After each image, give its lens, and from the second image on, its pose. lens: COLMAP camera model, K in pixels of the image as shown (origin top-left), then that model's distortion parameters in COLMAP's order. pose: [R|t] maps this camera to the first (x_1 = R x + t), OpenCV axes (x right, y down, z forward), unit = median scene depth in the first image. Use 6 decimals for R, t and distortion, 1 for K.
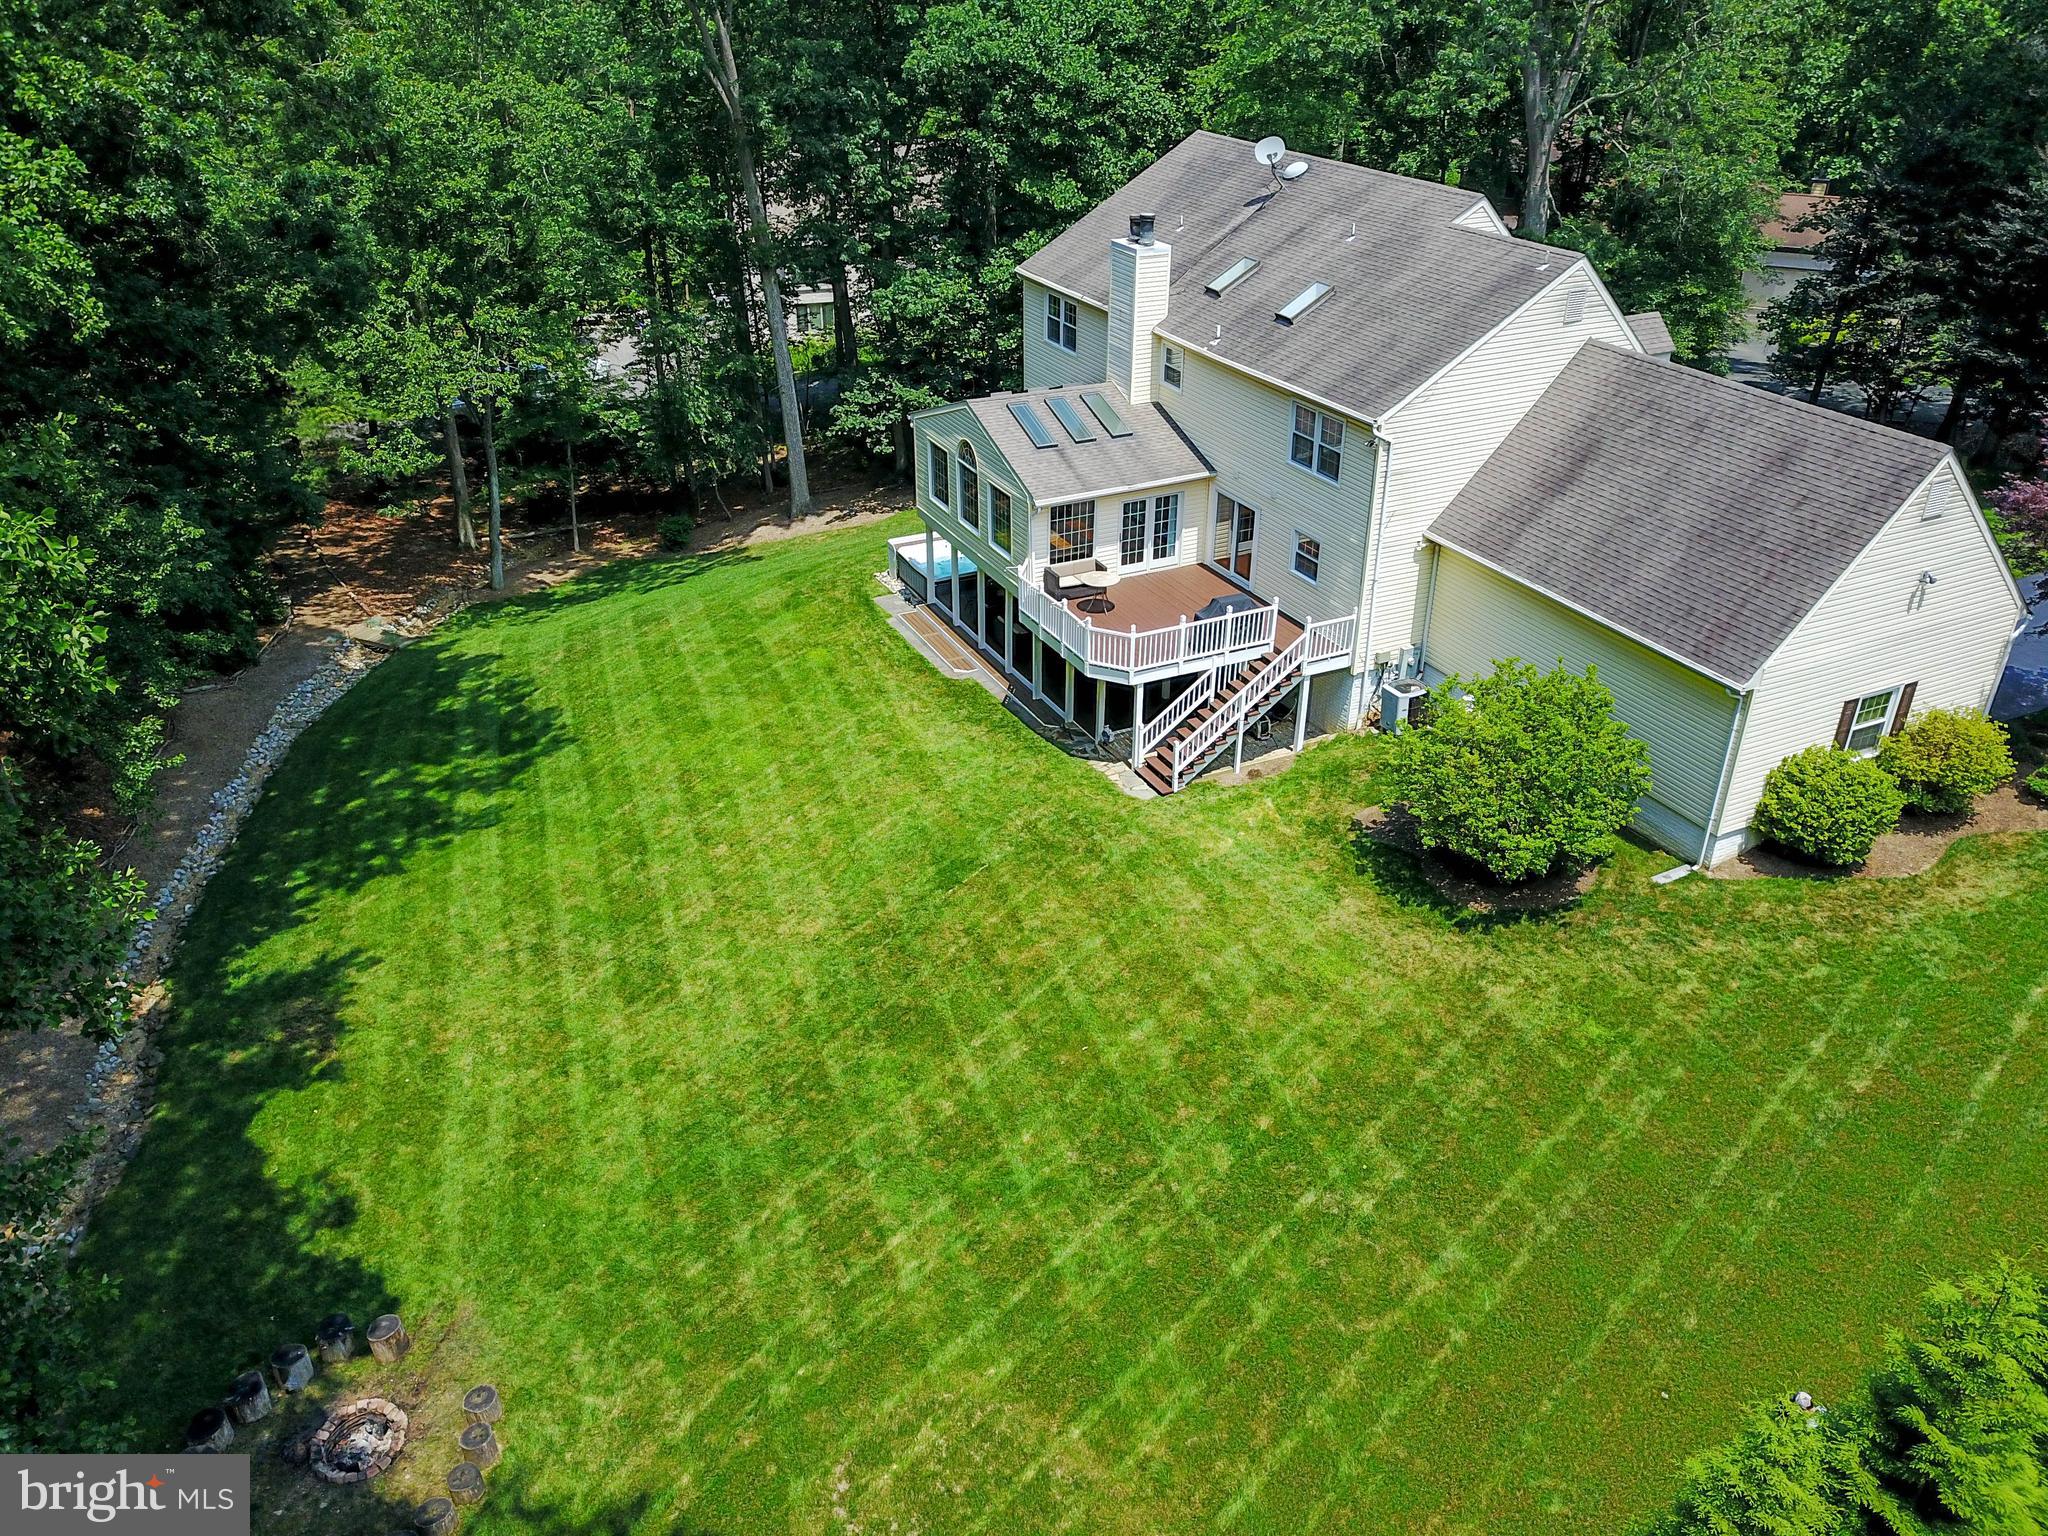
lens RADIAL K [[1553.0, 0, 1022.6], [0, 1553.0, 765.4], [0, 0, 1]] dist [0.031150, -0.001236]
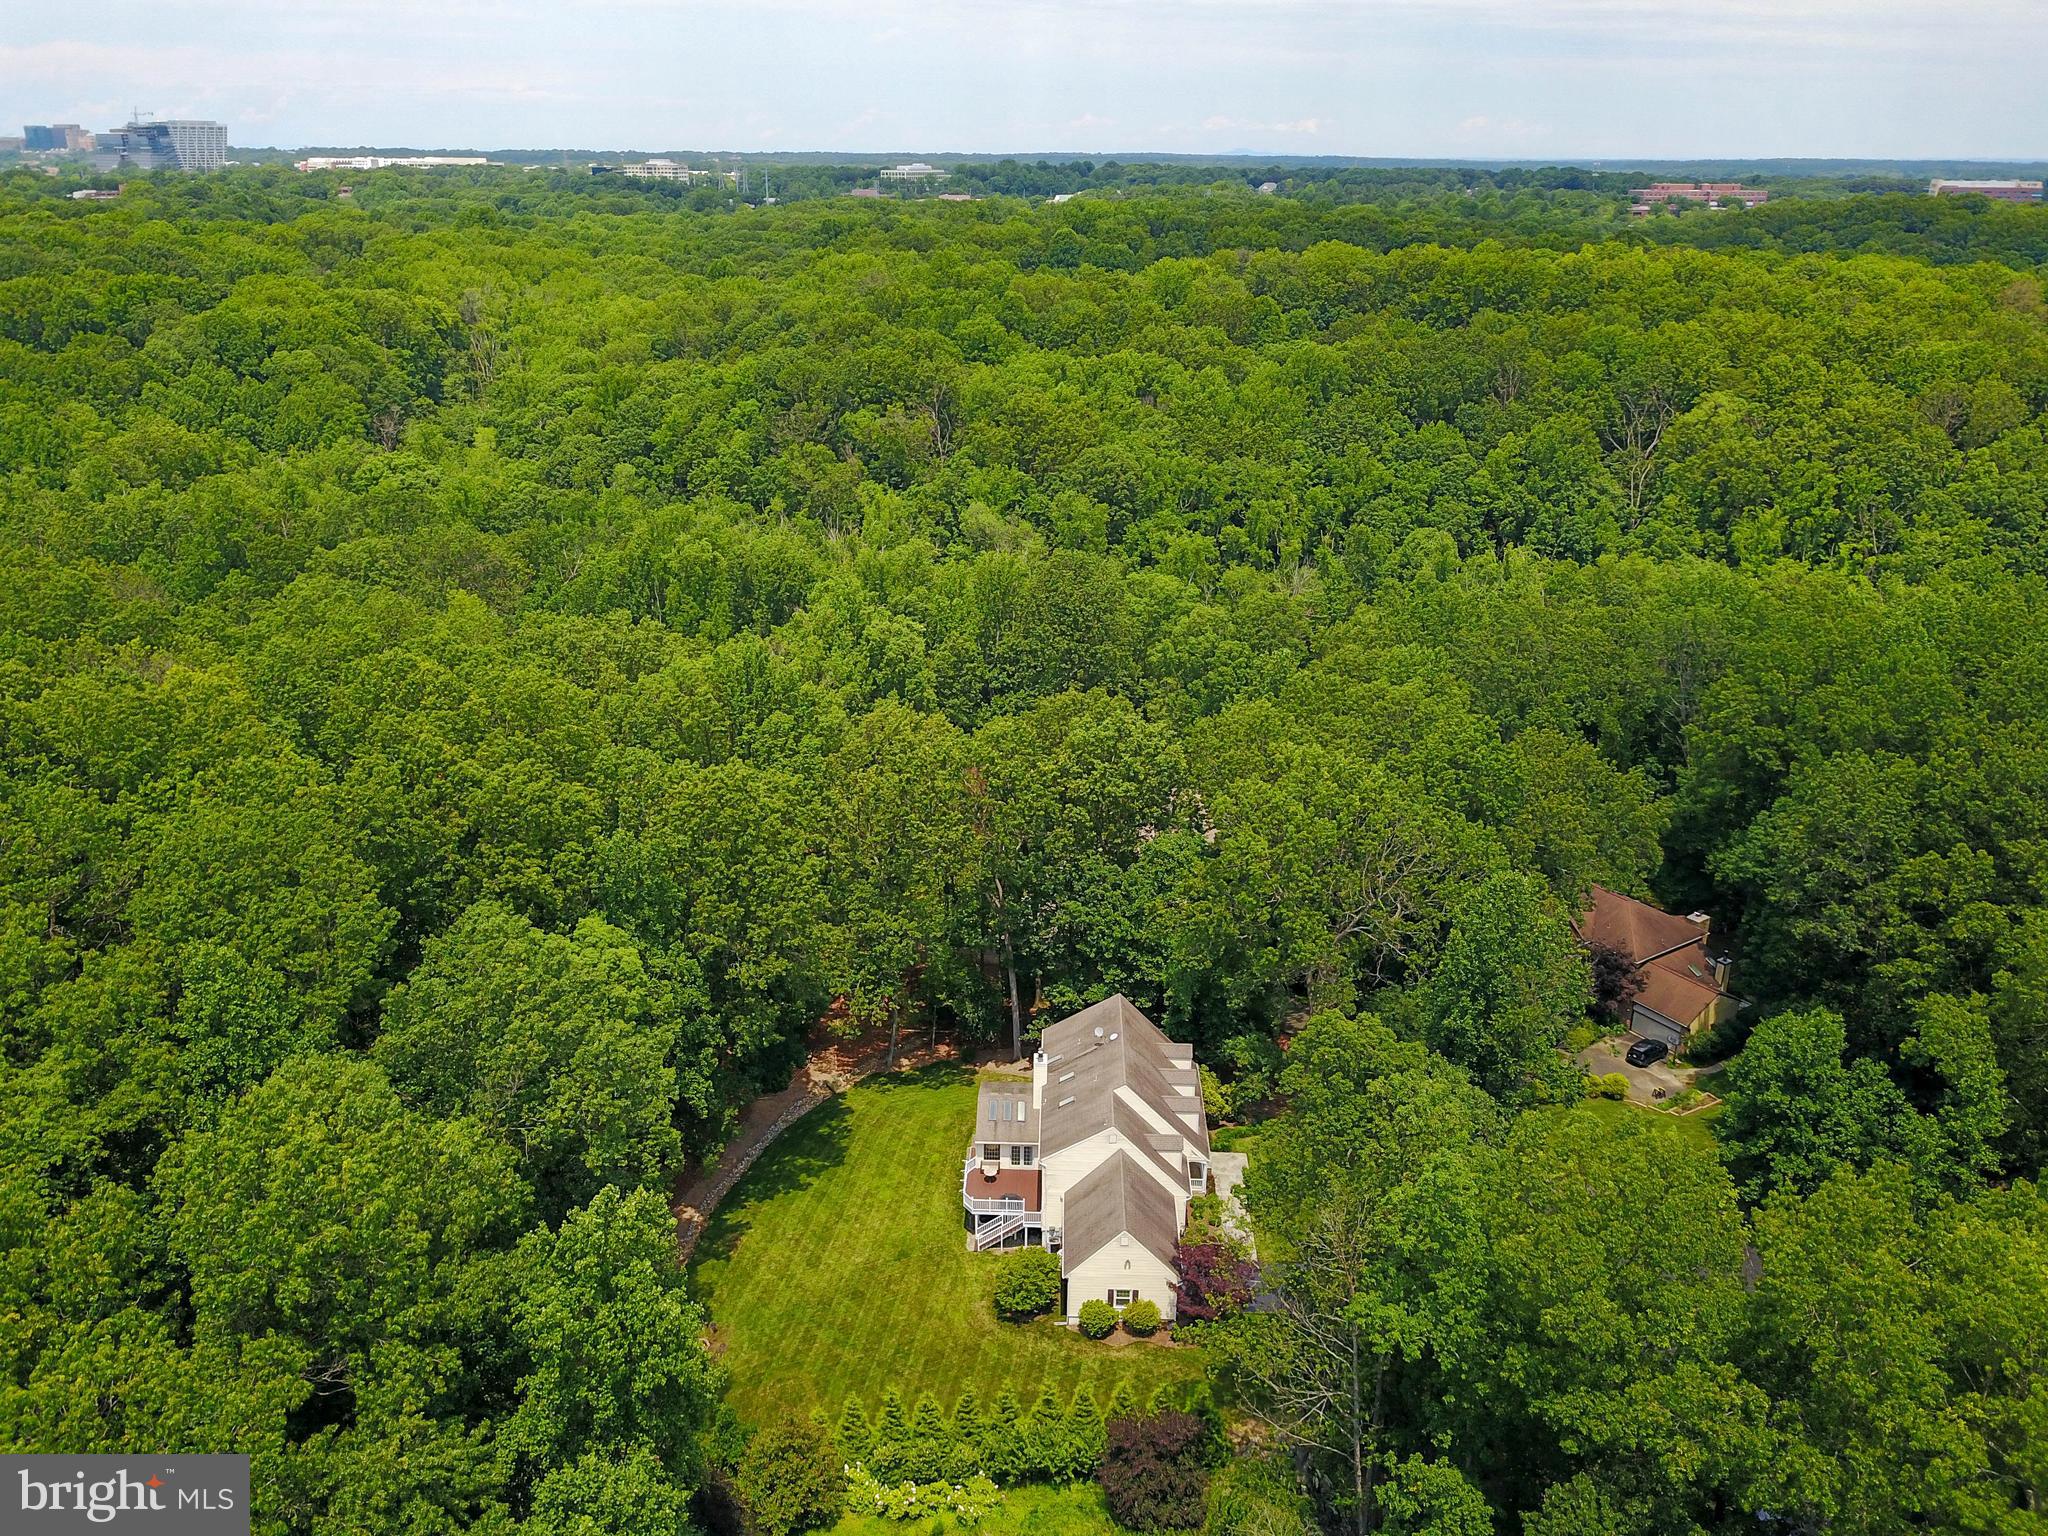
lens RADIAL K [[1553.0, 0, 1021.2], [0, 1553.0, 769.4], [0, 0, 1]] dist [0.031150, -0.001236]
pose [[0.888839, 0.177682, -0.422368, 1.315506], [-0.238246, 0.966572, -0.094750, -0.638787], [0.391413, 0.184844, 0.901459, -1.962068]]
